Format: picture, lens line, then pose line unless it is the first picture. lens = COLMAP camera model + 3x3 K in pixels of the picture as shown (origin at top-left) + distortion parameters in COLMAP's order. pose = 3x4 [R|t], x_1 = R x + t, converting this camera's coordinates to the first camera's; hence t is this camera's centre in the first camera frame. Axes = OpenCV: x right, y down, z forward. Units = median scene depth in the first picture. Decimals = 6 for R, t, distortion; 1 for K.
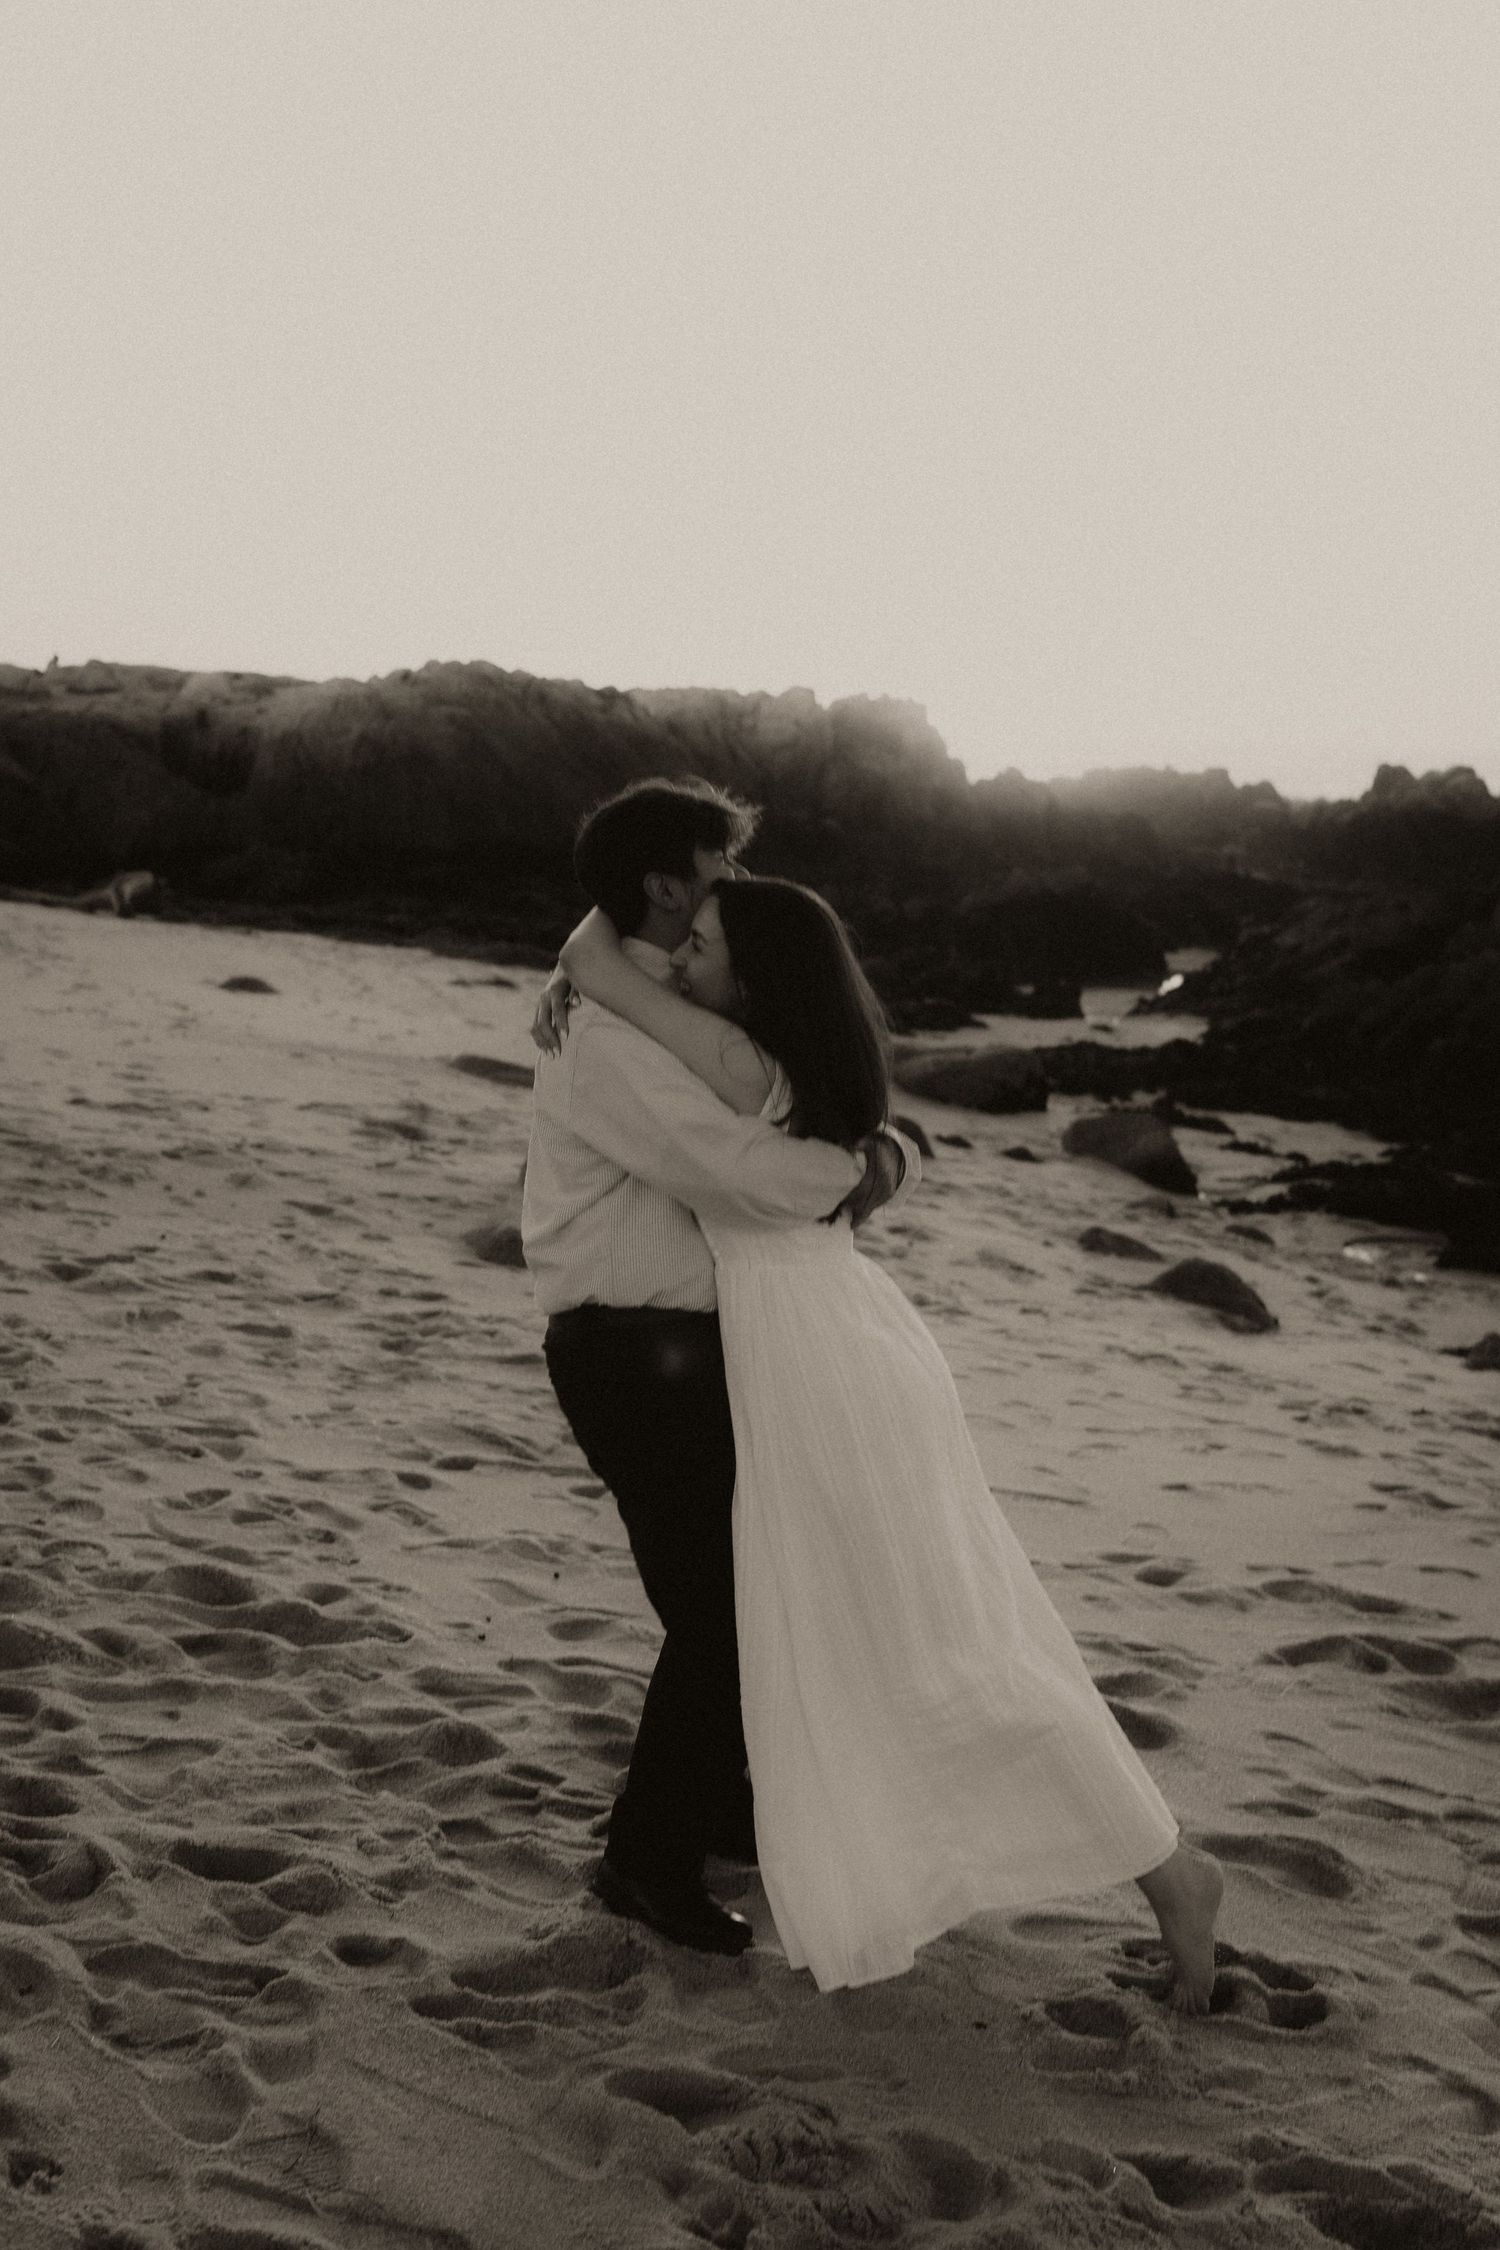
lens RADIAL K [[2767.1, 0, 892.9], [0, 2767.1, 1014.2], [0, 0, 1]] dist [0.001276, -0.042673]
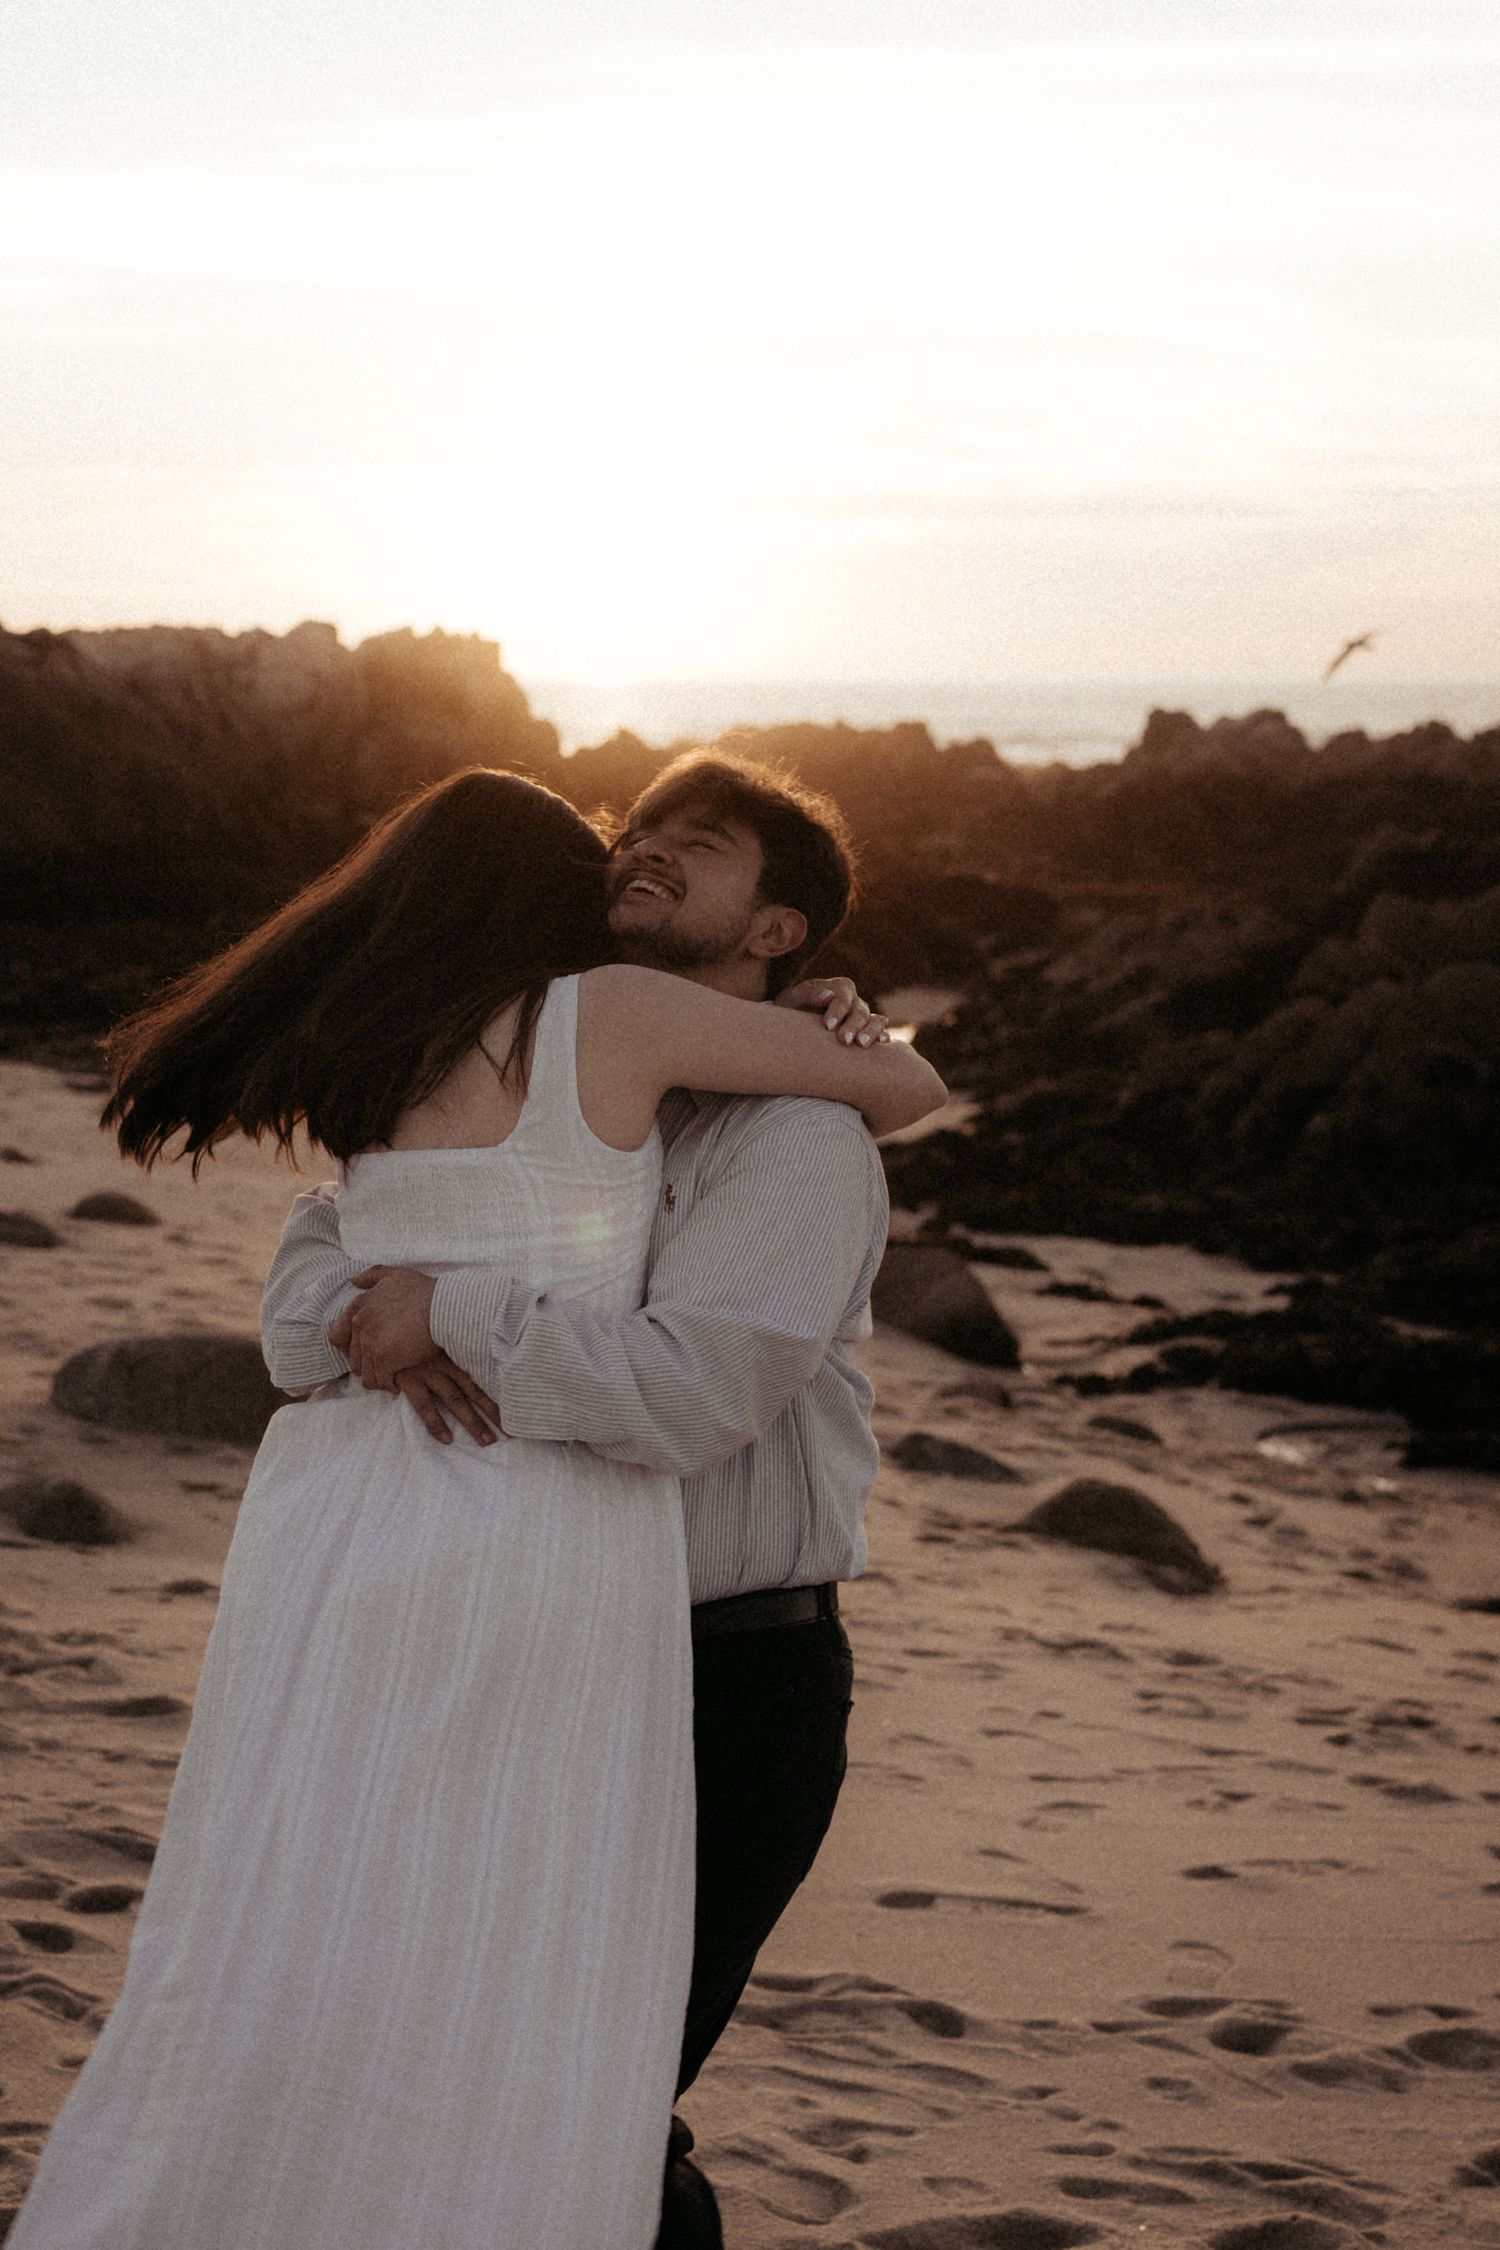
lens RADIAL K [[4008.3, 0, 672.3], [0, 4008.3, 1122.9], [0, 0, 1]] dist [-0.032965, 0.009392]
pose [[0.997722, -0.033546, 0.058530, -0.046546], [0.033022, 0.999406, 0.009901, -0.010308], [-0.058827, -0.007945, 0.998237, 0.058728]]
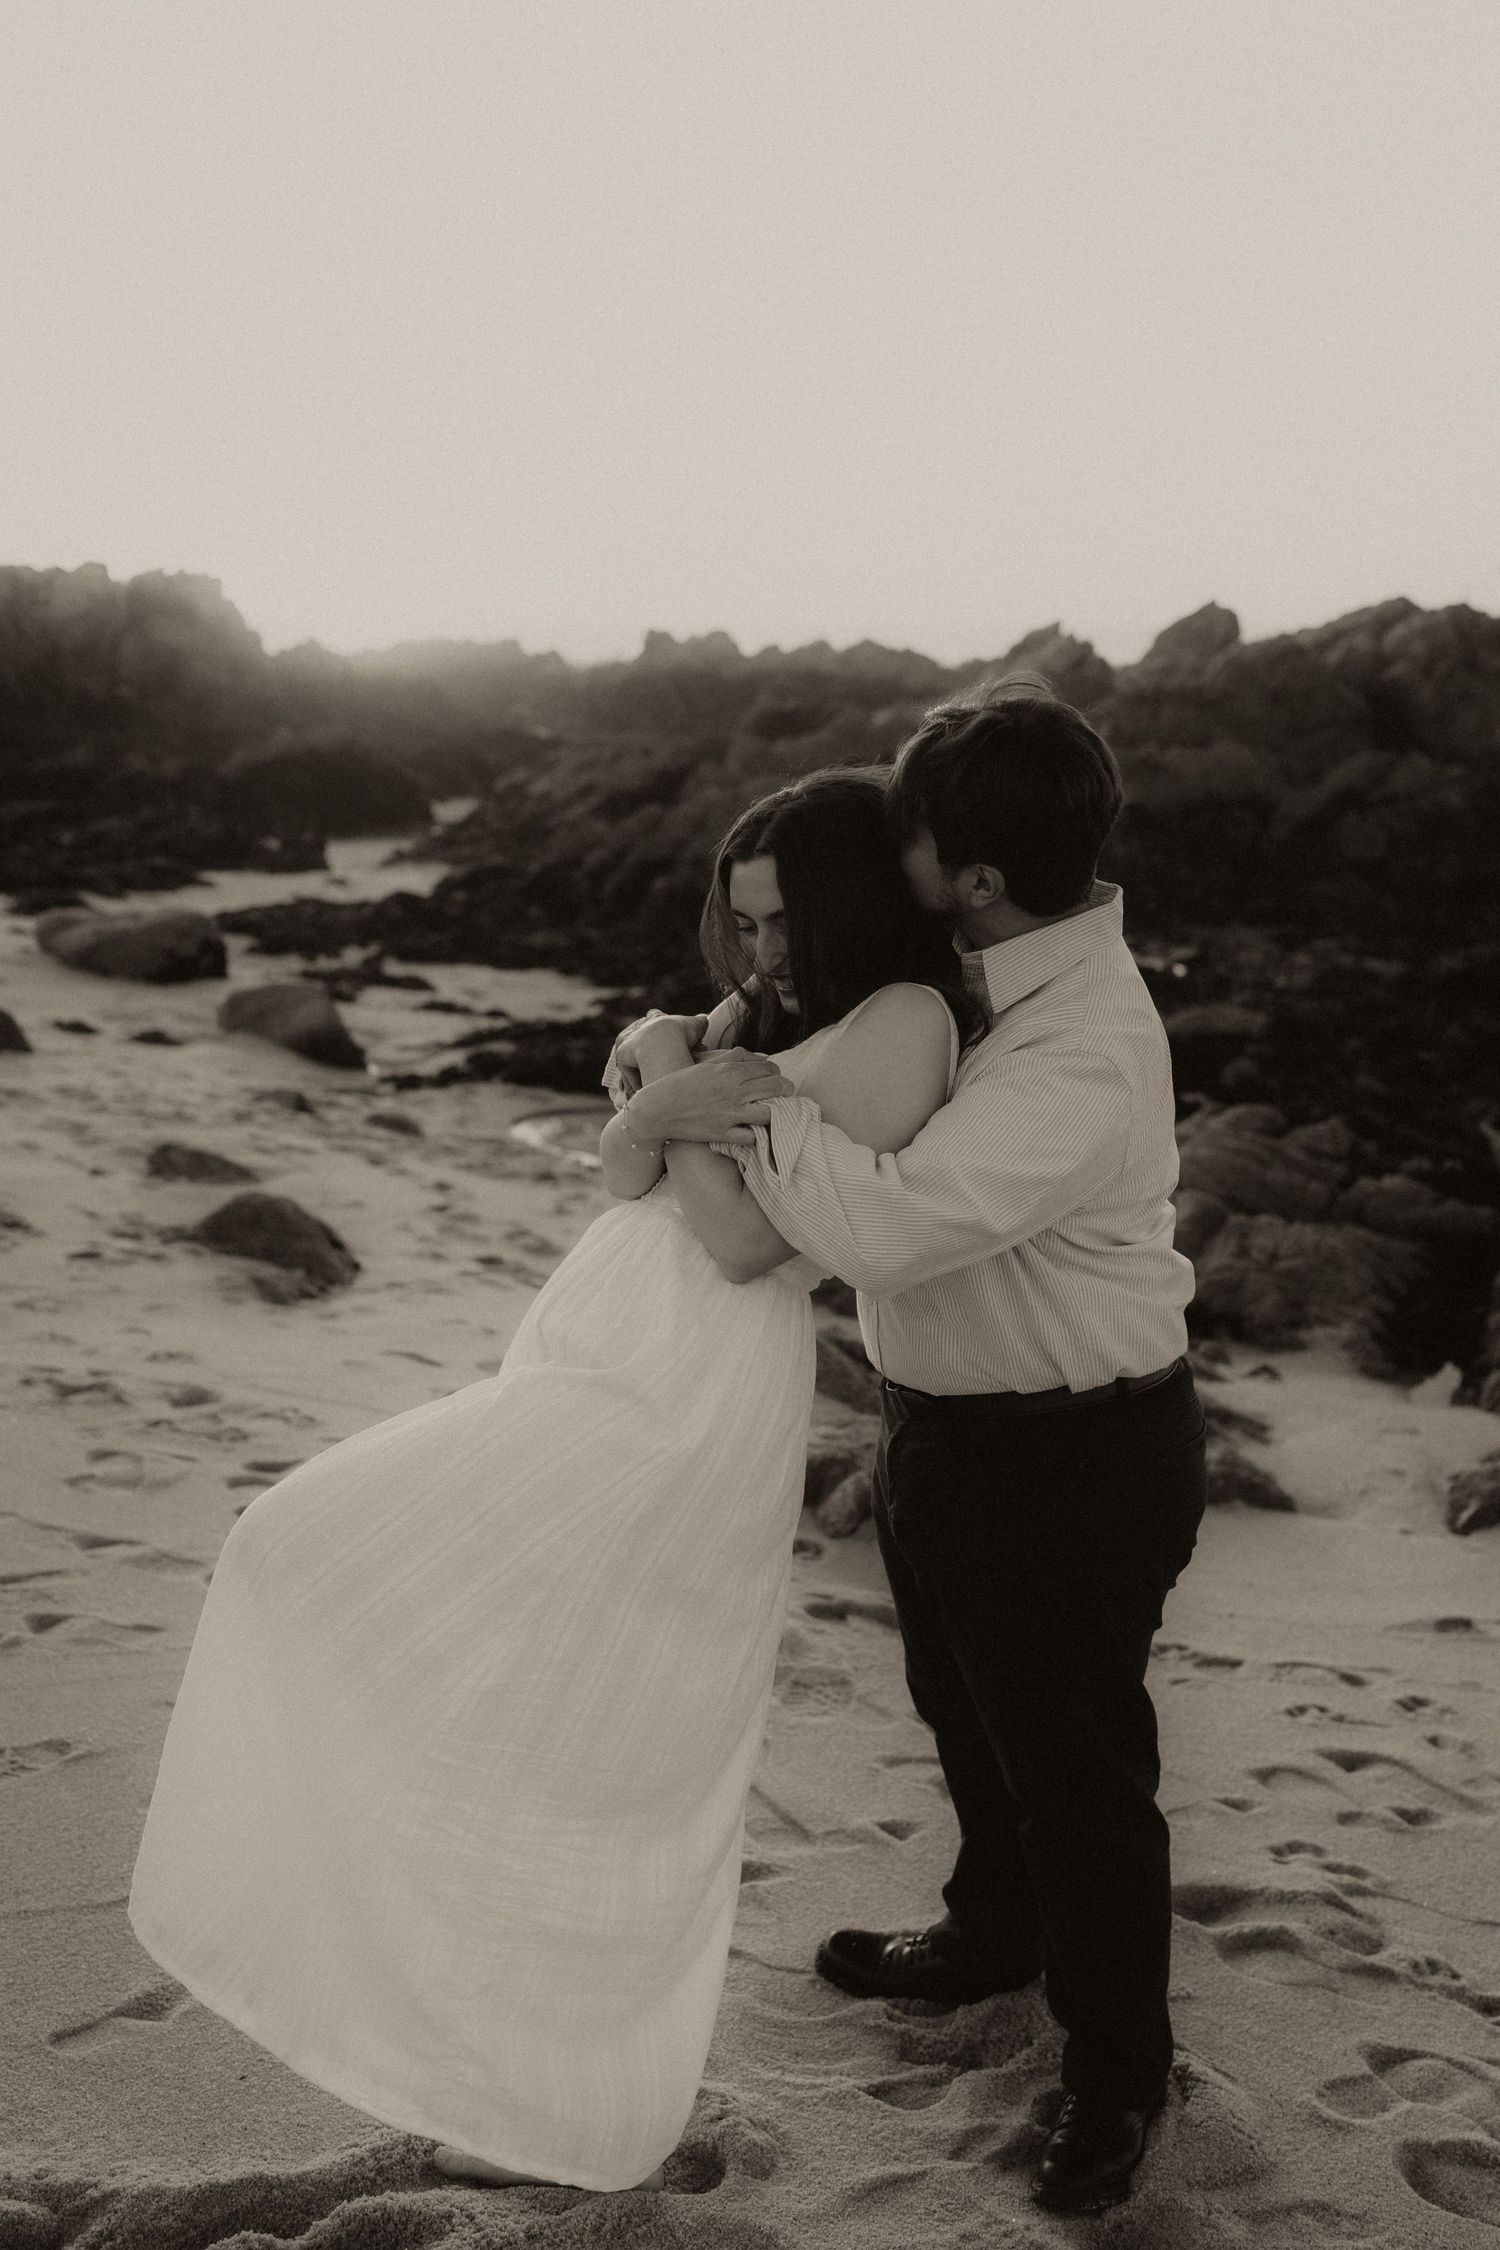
lens RADIAL K [[2319.9, 0, 820.7], [0, 2319.9, 1124.3], [0, 0, 1]] dist [0.026772, -0.014709]
pose [[0.971481, -0.068171, 0.227106, 0.127958], [0.041691, 0.991968, 0.119422, -0.002361], [-0.233423, -0.106548, 0.966520, 0.361300]]
